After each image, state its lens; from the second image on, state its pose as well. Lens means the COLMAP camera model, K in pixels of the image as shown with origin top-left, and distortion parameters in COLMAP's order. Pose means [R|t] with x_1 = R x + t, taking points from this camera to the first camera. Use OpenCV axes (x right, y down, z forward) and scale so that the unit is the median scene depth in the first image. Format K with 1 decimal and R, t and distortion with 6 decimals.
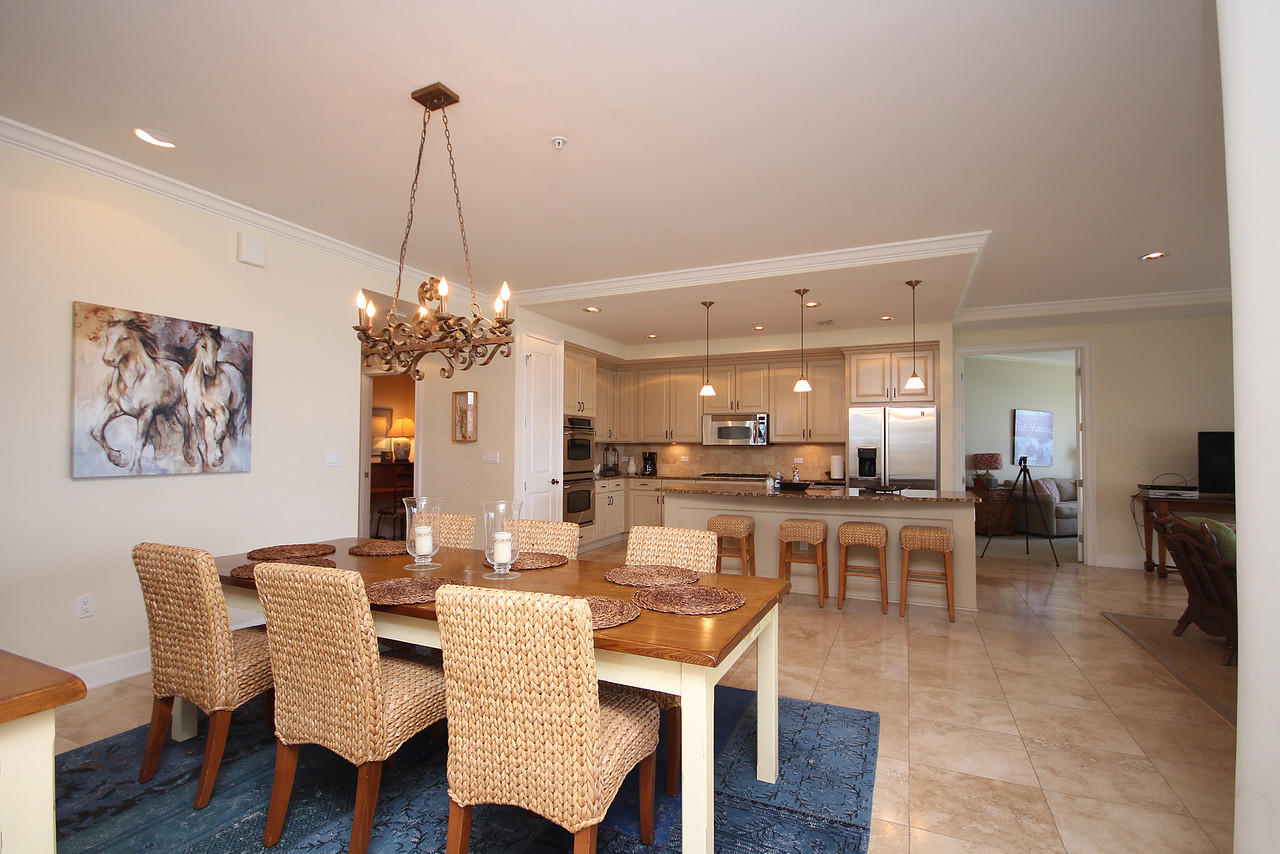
lens RADIAL K [[596.5, 0, 636.7], [0, 596.5, 429.7], [0, 0, 1]] dist [-0.002842, -0.000640]
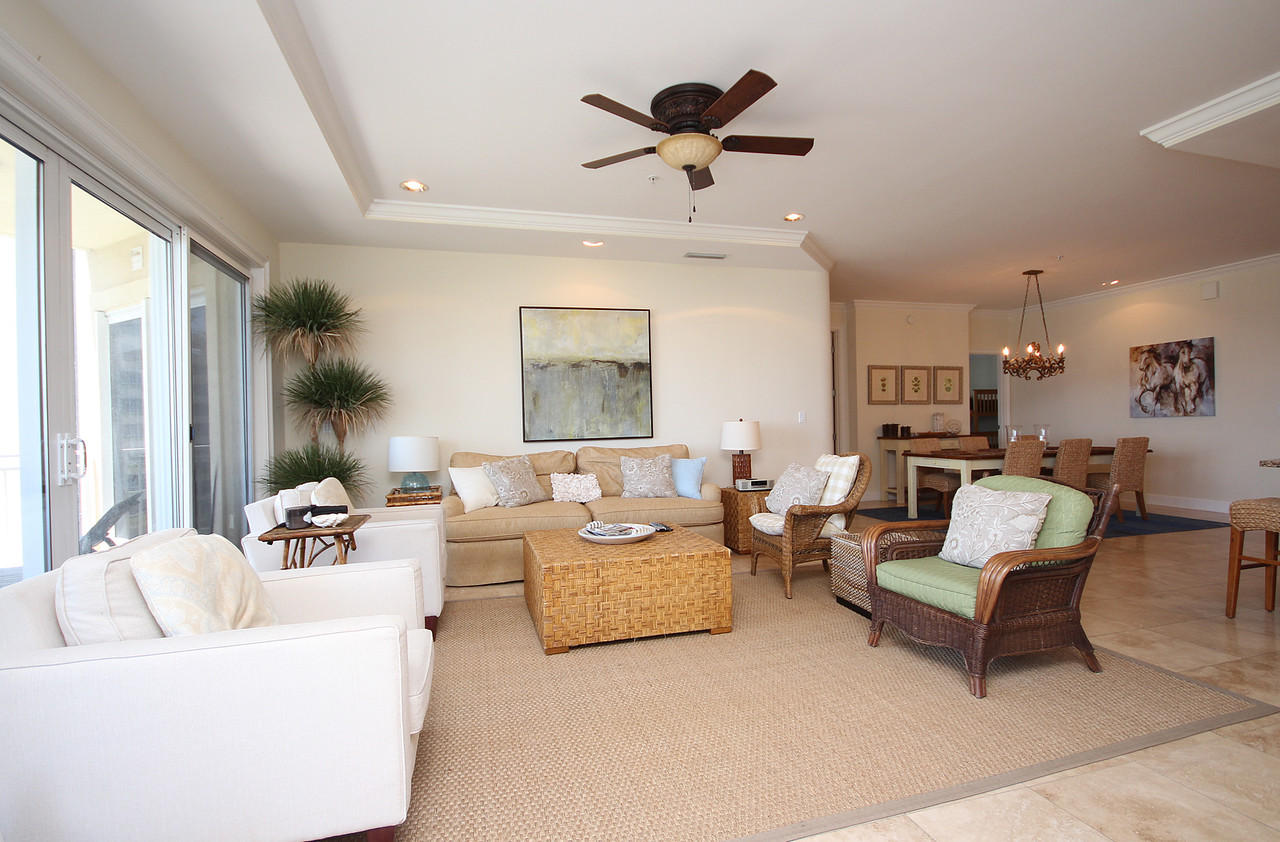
lens RADIAL K [[600.0, 0, 645.2], [0, 600.0, 428.2], [0, 0, 1]] dist [-0.002697, -0.000693]
pose [[-0.762359, 0.014883, -0.646984, 1.326509], [0.037477, 0.999073, -0.021178, 0.059892], [0.646069, -0.040392, -0.762210, 0.928489]]
